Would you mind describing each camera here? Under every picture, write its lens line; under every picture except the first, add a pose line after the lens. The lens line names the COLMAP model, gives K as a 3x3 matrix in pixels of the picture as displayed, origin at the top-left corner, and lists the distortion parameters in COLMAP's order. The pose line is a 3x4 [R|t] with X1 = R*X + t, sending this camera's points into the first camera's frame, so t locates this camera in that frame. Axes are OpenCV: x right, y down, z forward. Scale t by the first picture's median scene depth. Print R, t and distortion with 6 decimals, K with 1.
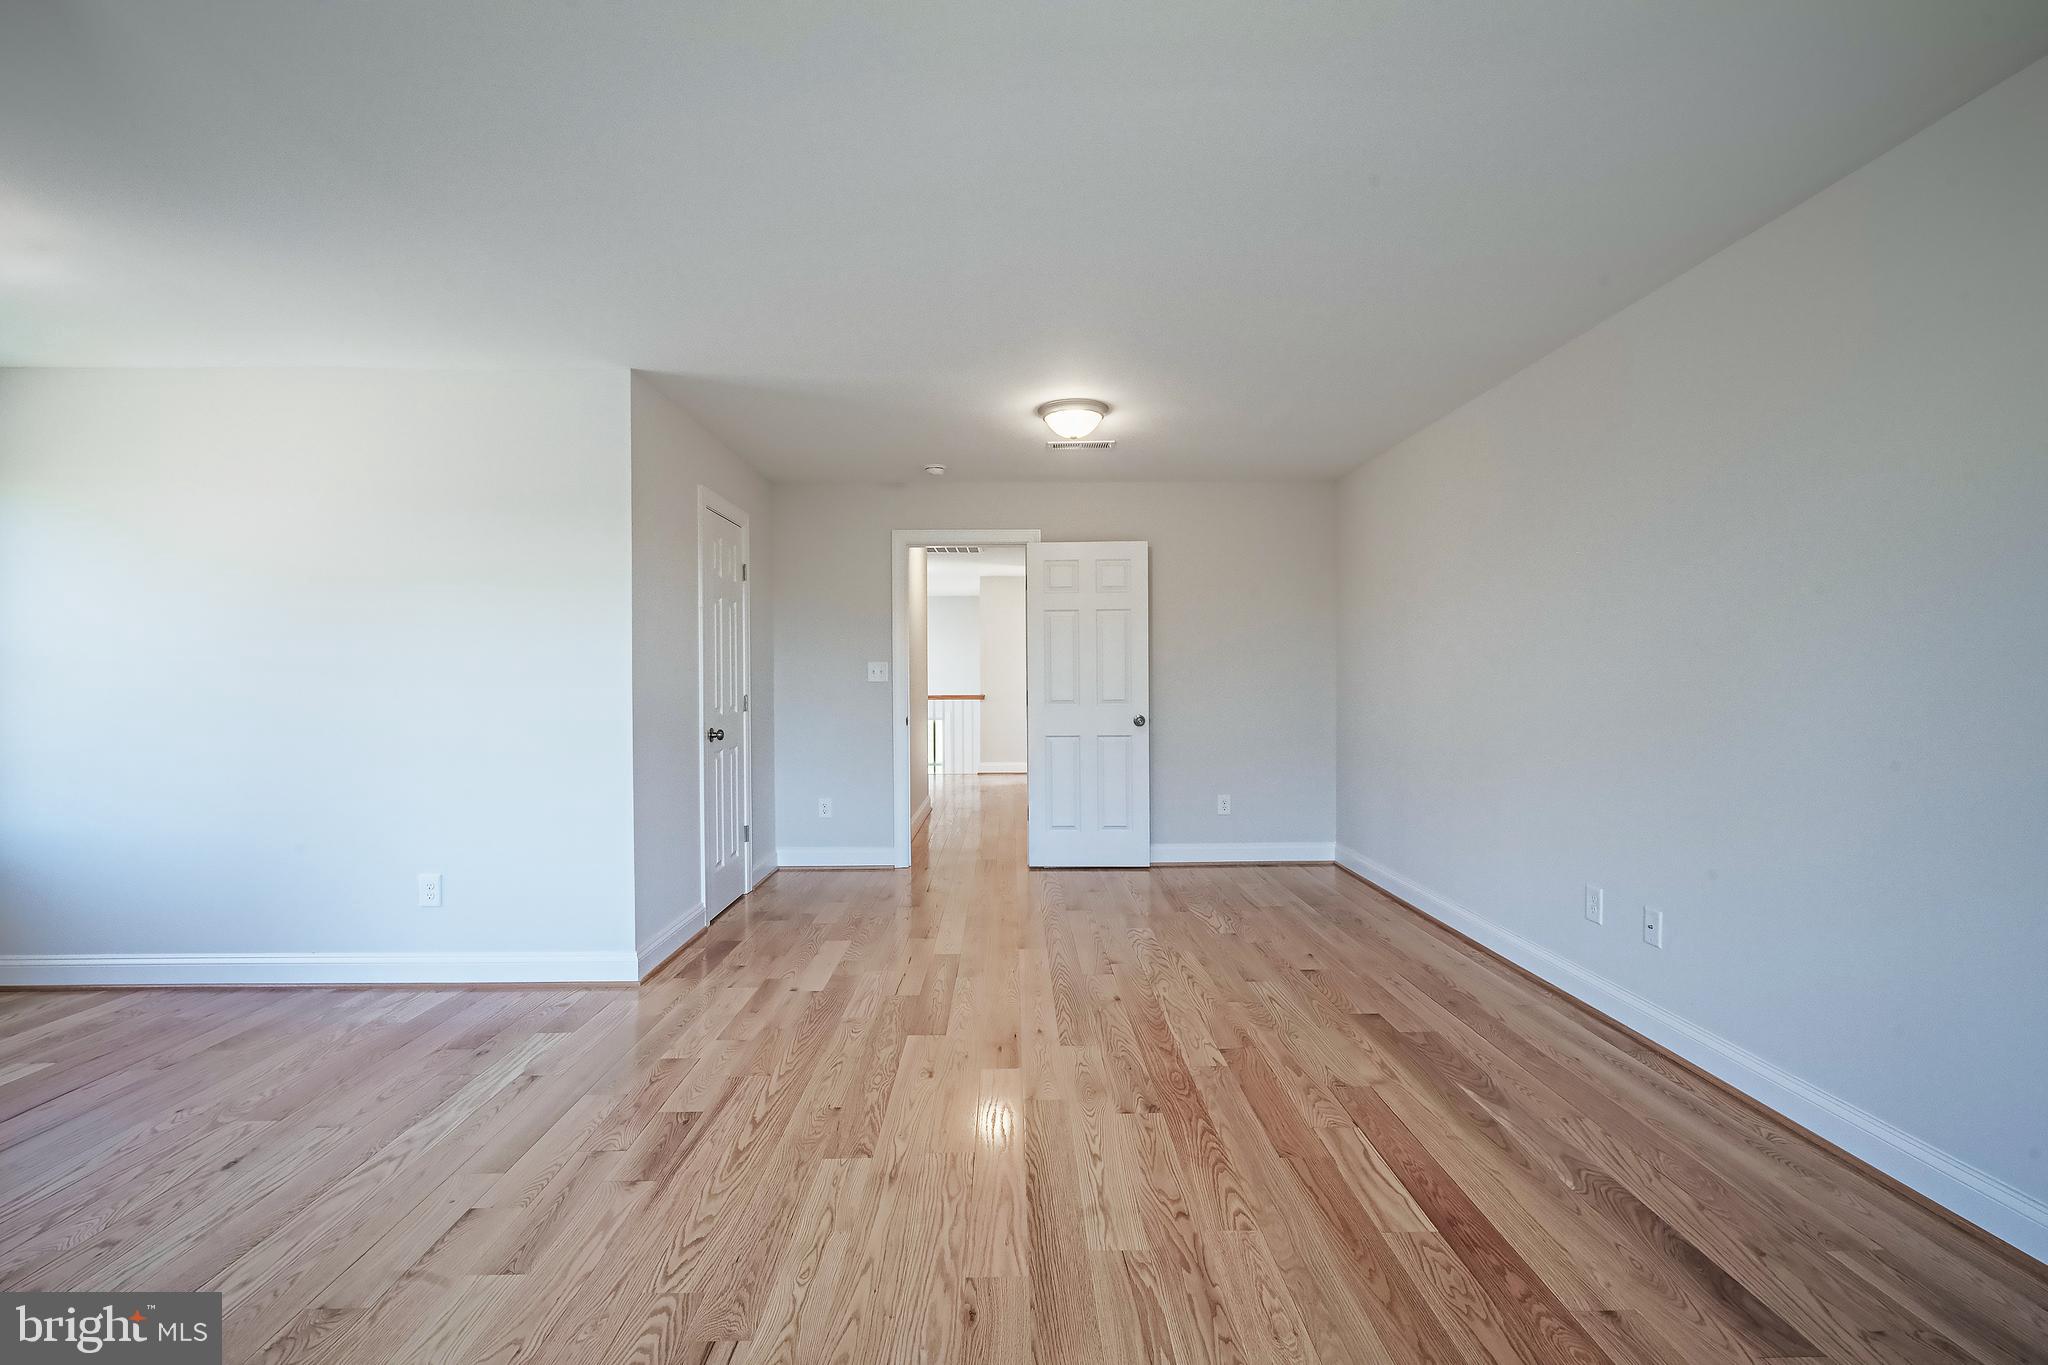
lens RADIAL K [[876.1, 0, 1021.0], [0, 876.1, 684.0], [0, 0, 1]] dist [-0.000950, -0.000076]
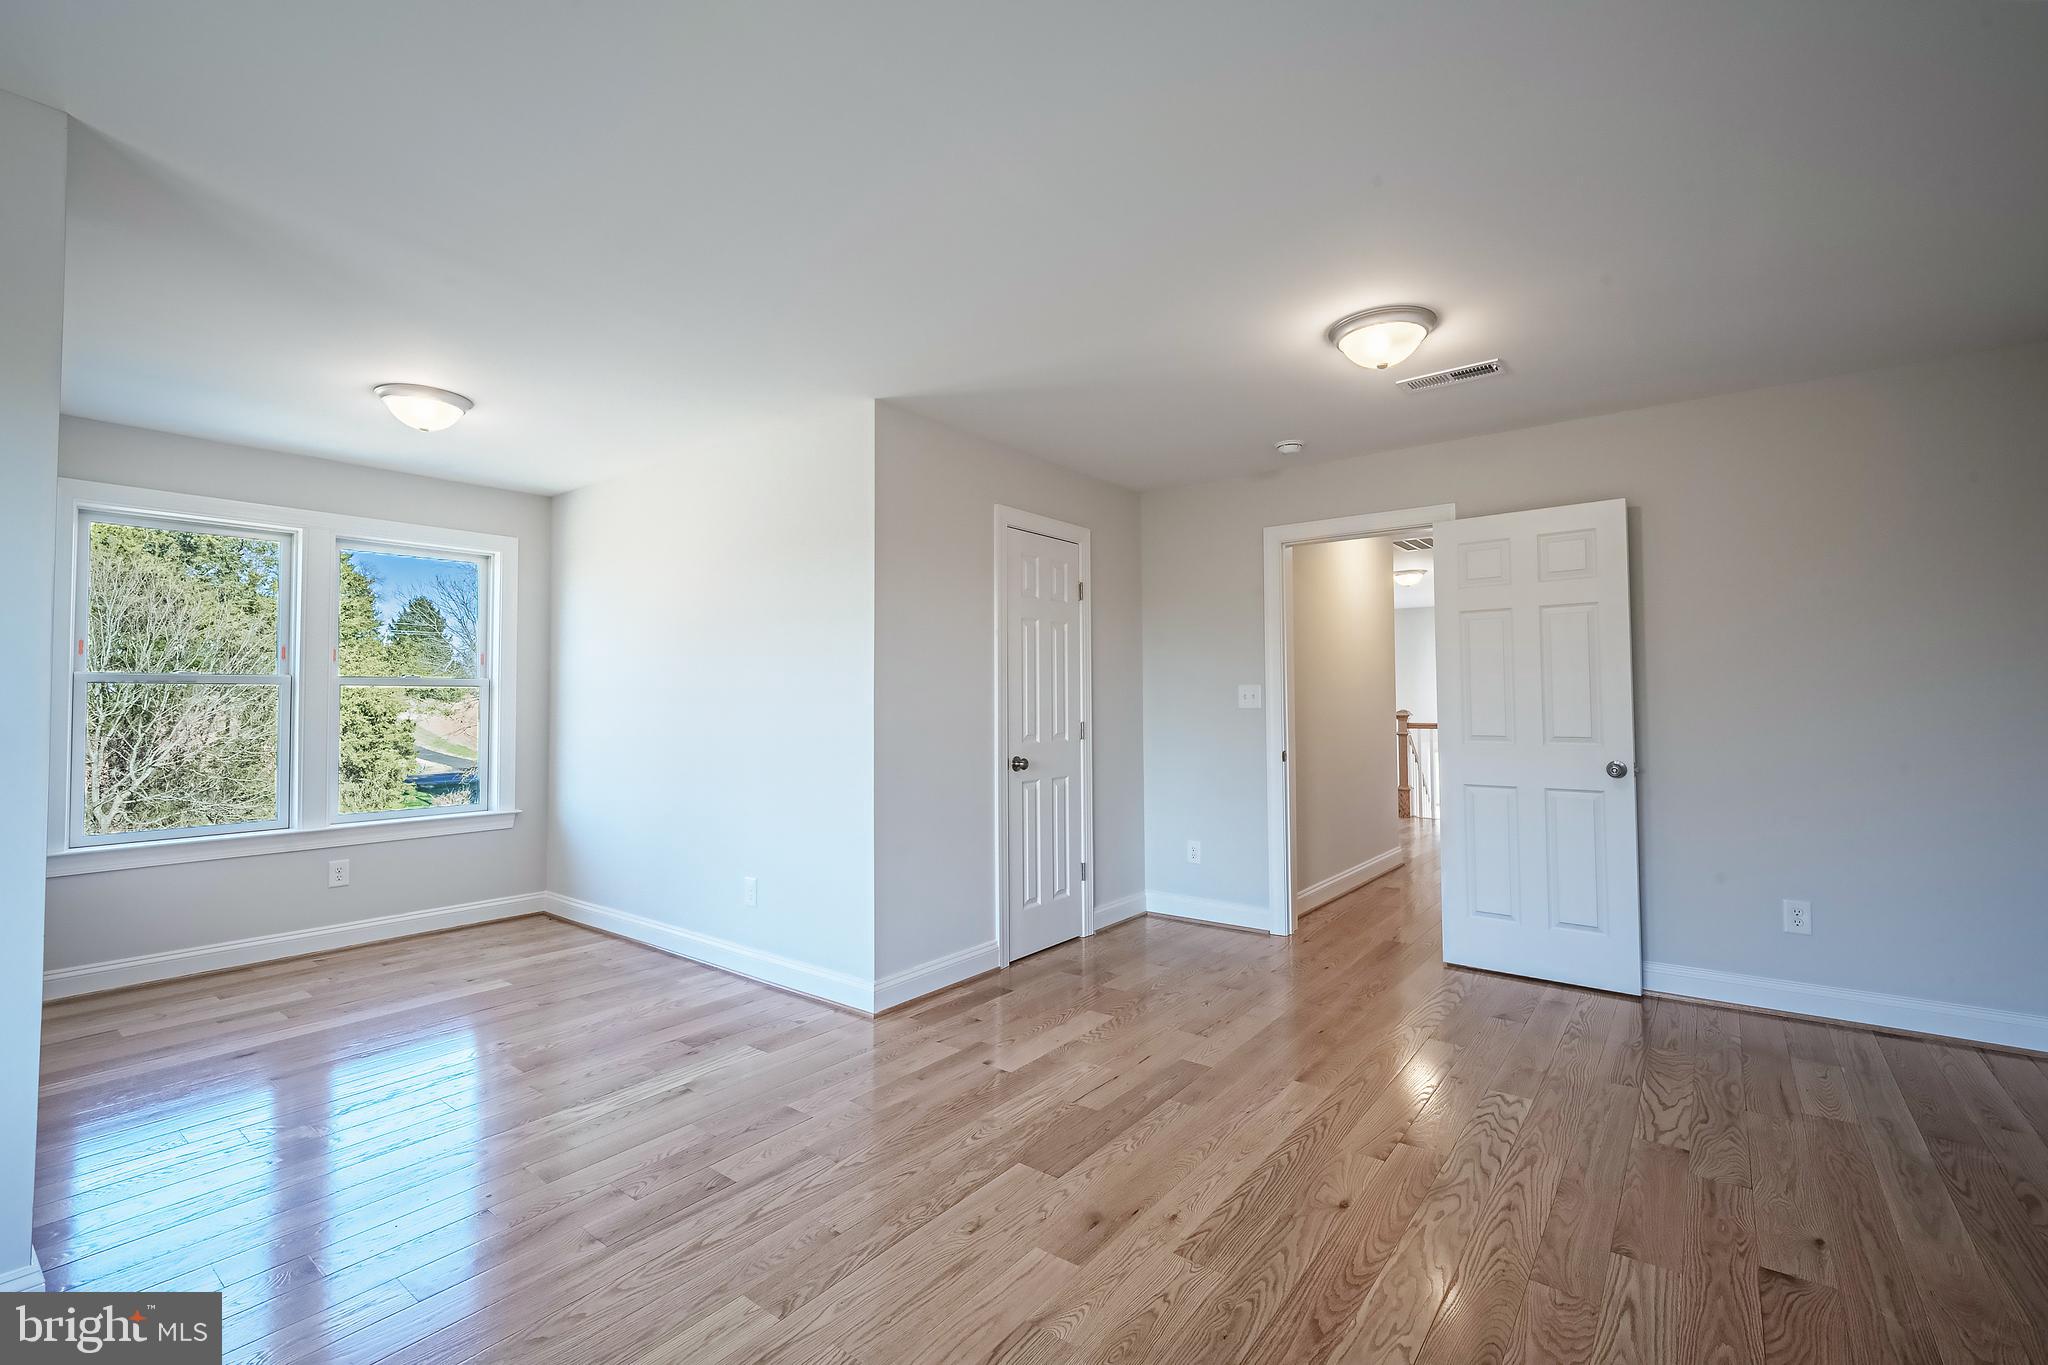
lens RADIAL K [[887.4, 0, 1025.1], [0, 887.4, 672.1], [0, 0, 1]] dist [-0.002923, 0.000268]
pose [[0.784221, -0.019143, -0.620186, 0.293837], [-0.004832, 0.999305, -0.036955, -0.006921], [0.620462, 0.031978, 0.783584, 0.286297]]
